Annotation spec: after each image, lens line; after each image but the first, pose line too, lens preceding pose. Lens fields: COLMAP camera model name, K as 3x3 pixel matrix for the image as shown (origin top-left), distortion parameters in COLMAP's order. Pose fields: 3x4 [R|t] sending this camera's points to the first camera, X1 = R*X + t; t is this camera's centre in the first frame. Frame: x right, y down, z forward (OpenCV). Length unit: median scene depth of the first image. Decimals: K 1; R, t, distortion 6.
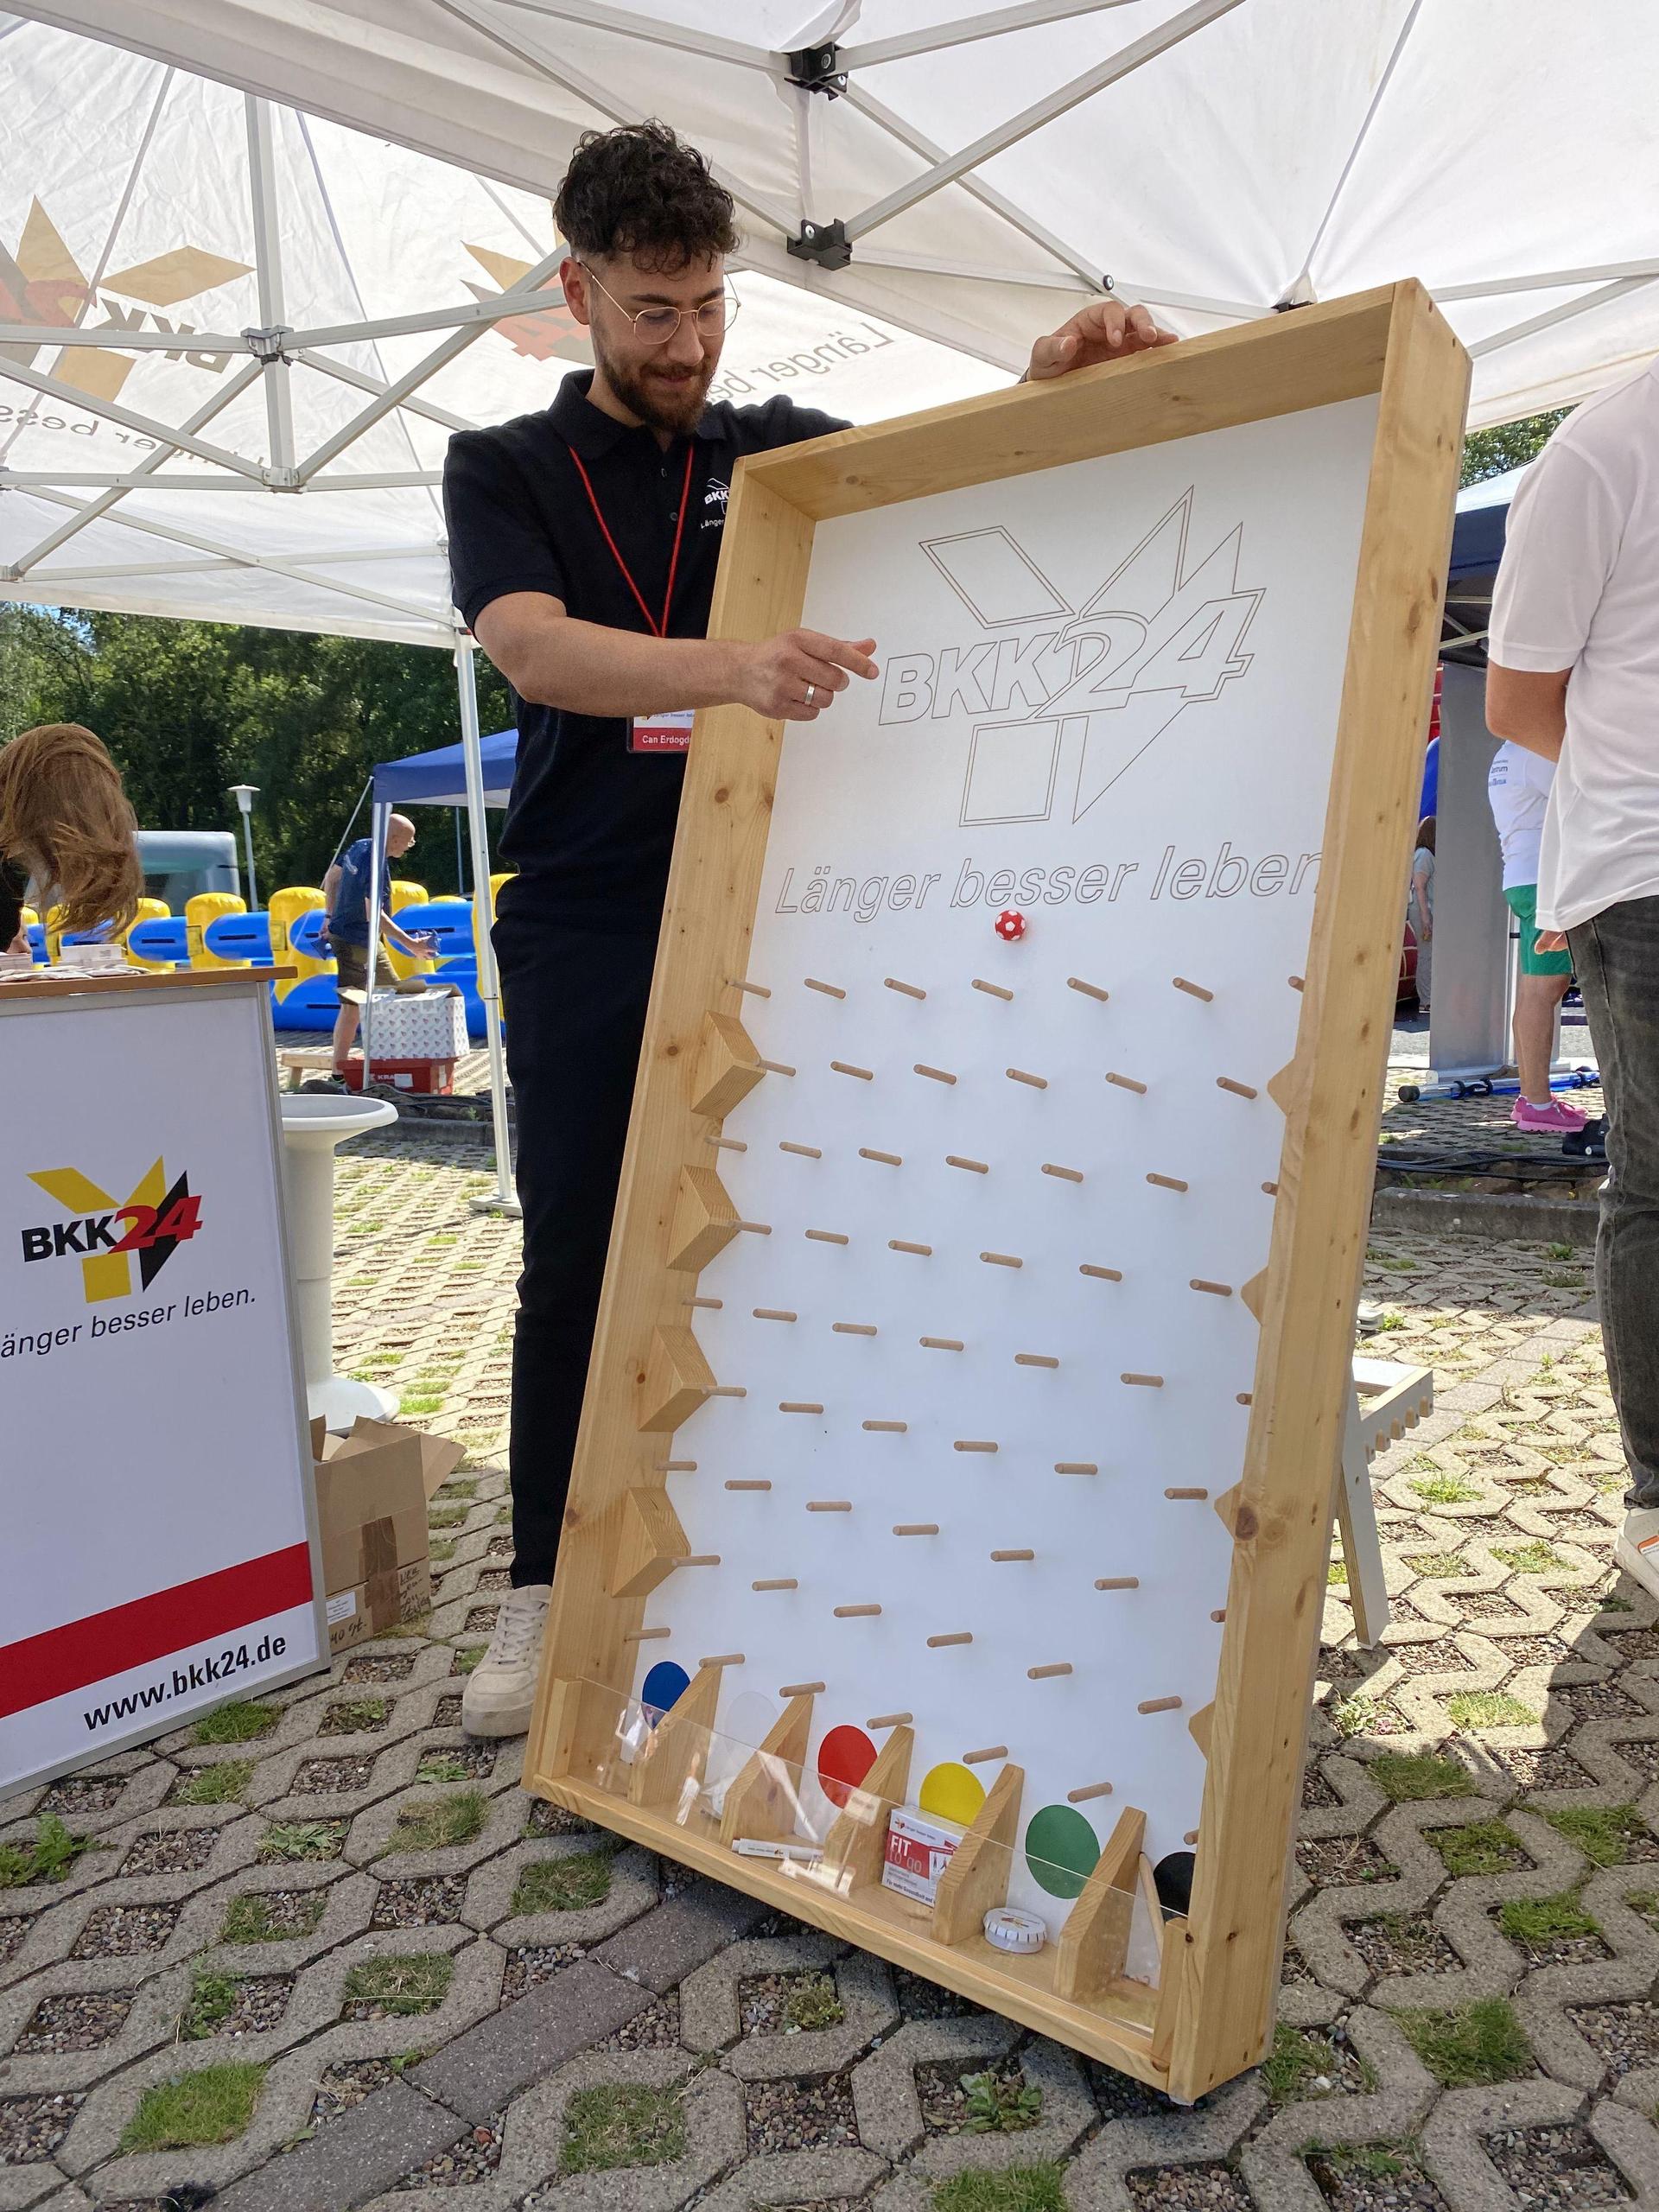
lens RADIAL K [[1676.3, 0, 1015.3], [0, 1676.3, 1205.6], [0, 0, 1]] dist [0.158742, -0.264818]
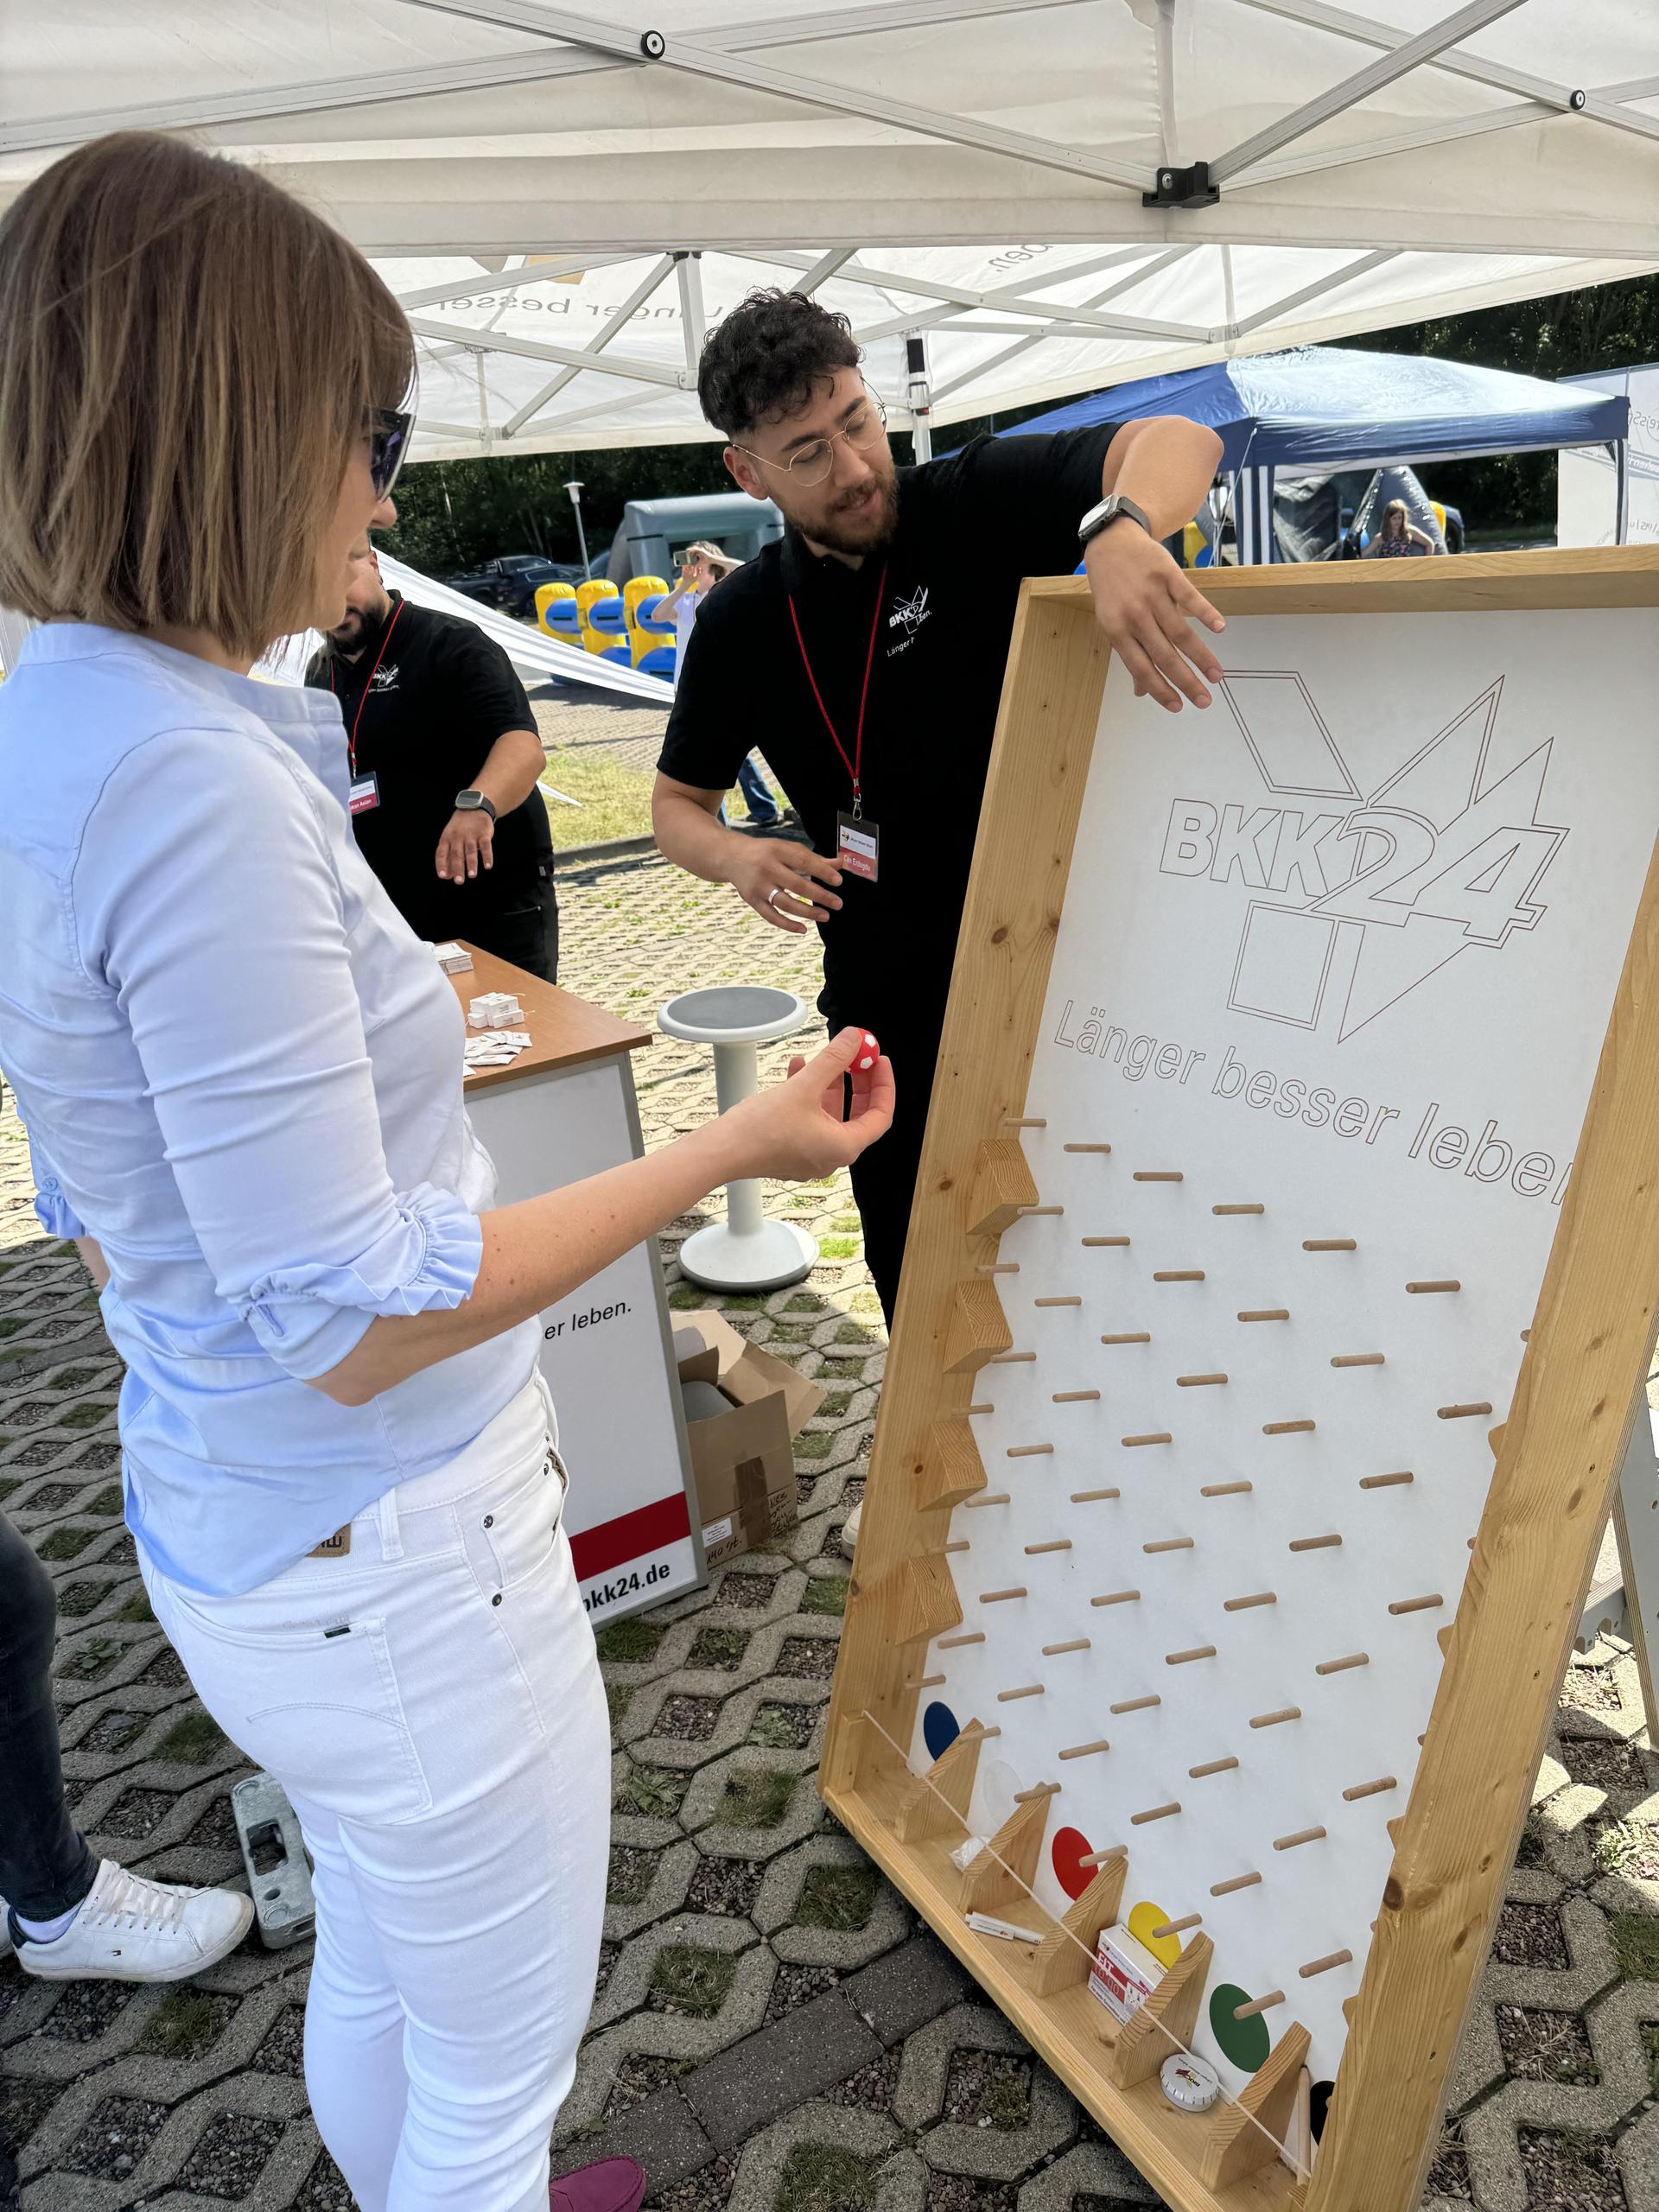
lens RADIAL K [[1659.6, 0, 995.4], [0, 1659.6, 1106.1], [0, 0, 1]] dist [-0.007664, -0.000527]
pose [[0.940096, 0.099563, -0.326048, 0.152350], [-0.017482, 0.969224, 0.245559, -0.403118], [0.340462, -0.225149, 0.912904, 0.119276]]
